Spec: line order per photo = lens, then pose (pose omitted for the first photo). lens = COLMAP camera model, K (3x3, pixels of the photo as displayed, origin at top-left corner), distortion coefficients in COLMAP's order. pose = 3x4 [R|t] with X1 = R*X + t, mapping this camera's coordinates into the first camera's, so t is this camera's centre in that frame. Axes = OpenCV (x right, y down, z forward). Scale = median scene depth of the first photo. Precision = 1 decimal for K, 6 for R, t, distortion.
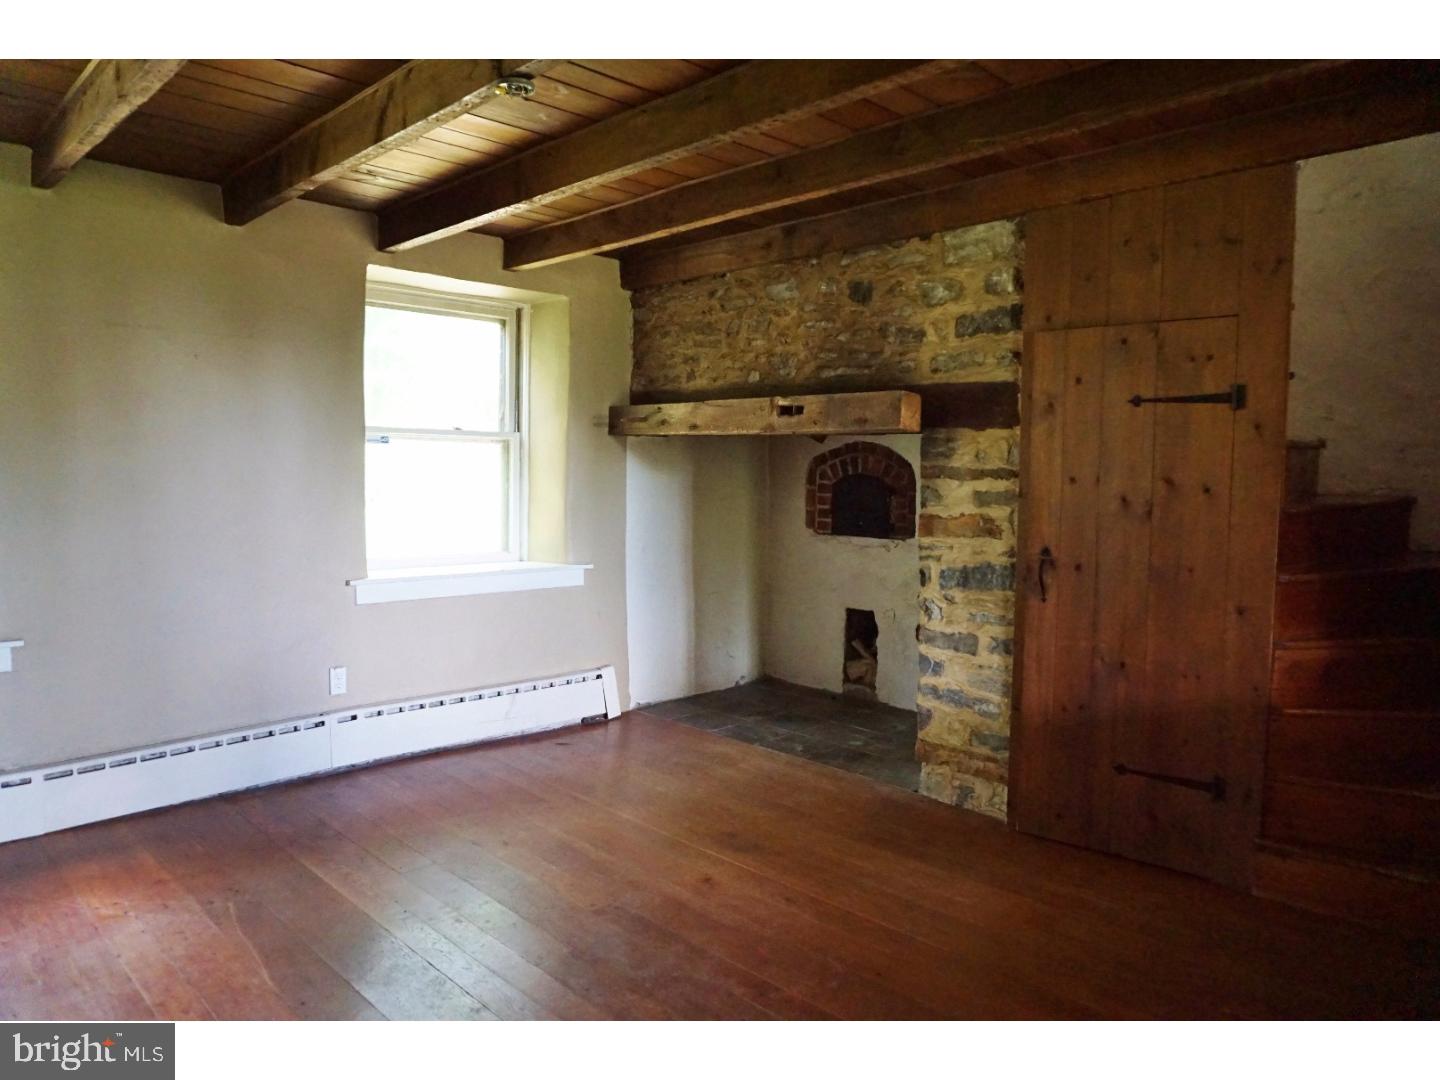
lens RADIAL K [[982.8, 0, 720.0], [0, 982.8, 540.0], [0, 0, 1]] dist [-0.051952, 0.002426]
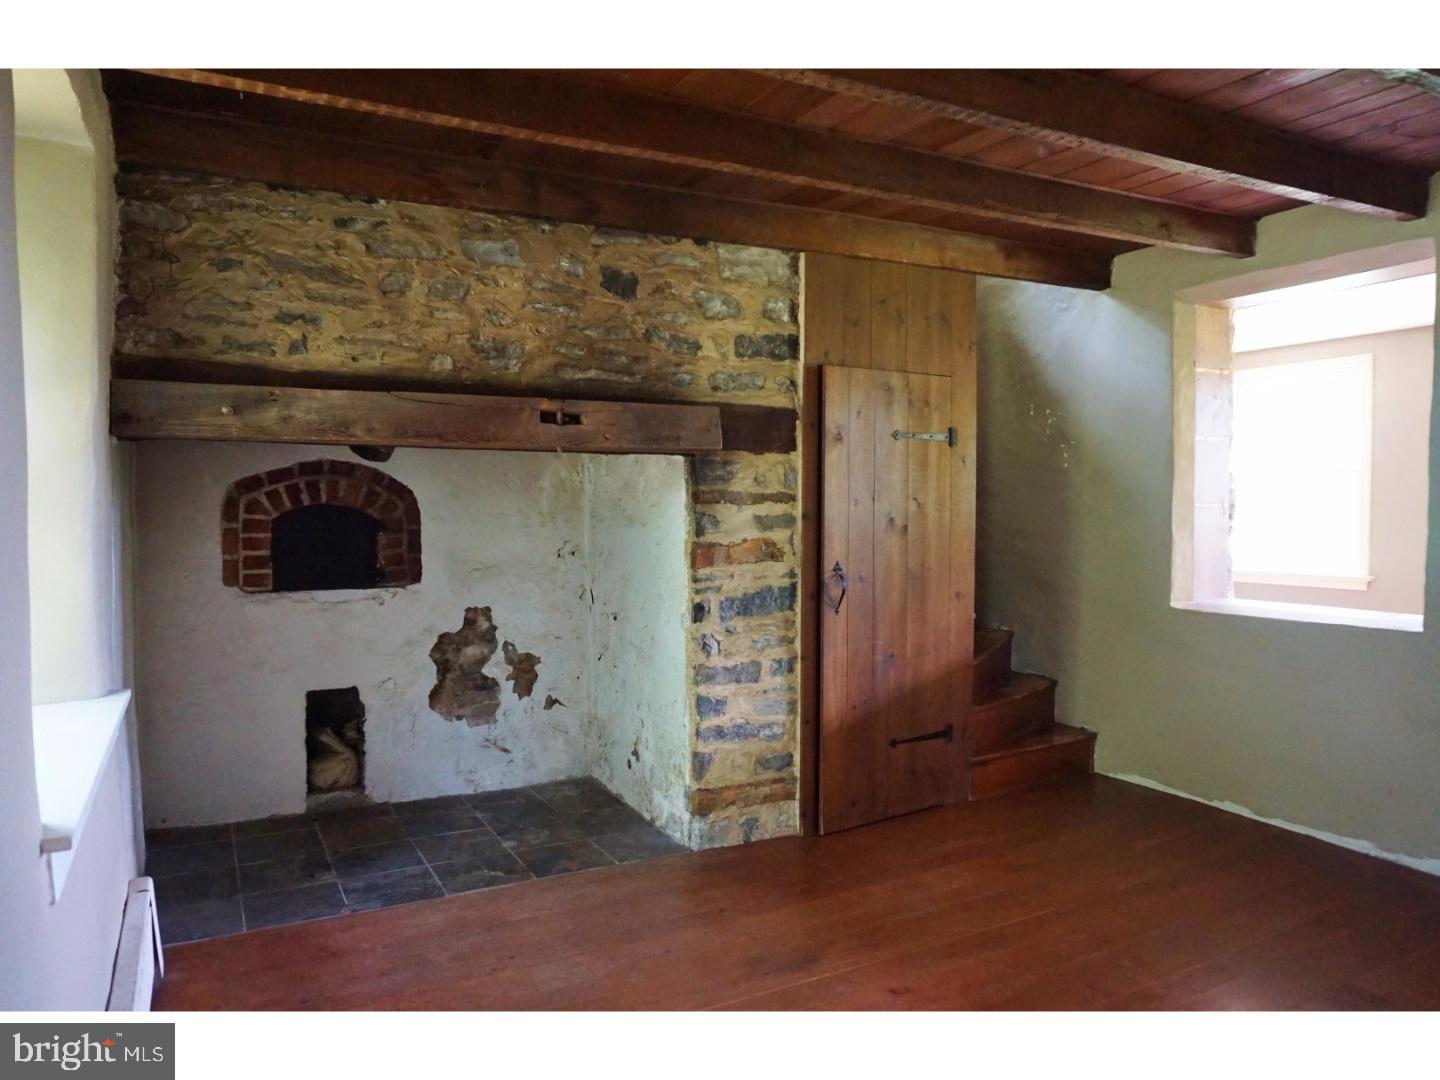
lens RADIAL K [[982.8, 0, 720.0], [0, 982.8, 540.0], [0, 0, 1]] dist [-0.051952, 0.002426]
pose [[0.272115, -0.049351, 0.960998, -0.681266], [0.078132, 0.996520, 0.029052, -0.055425], [-0.959087, 0.067179, 0.275024, 0.743004]]
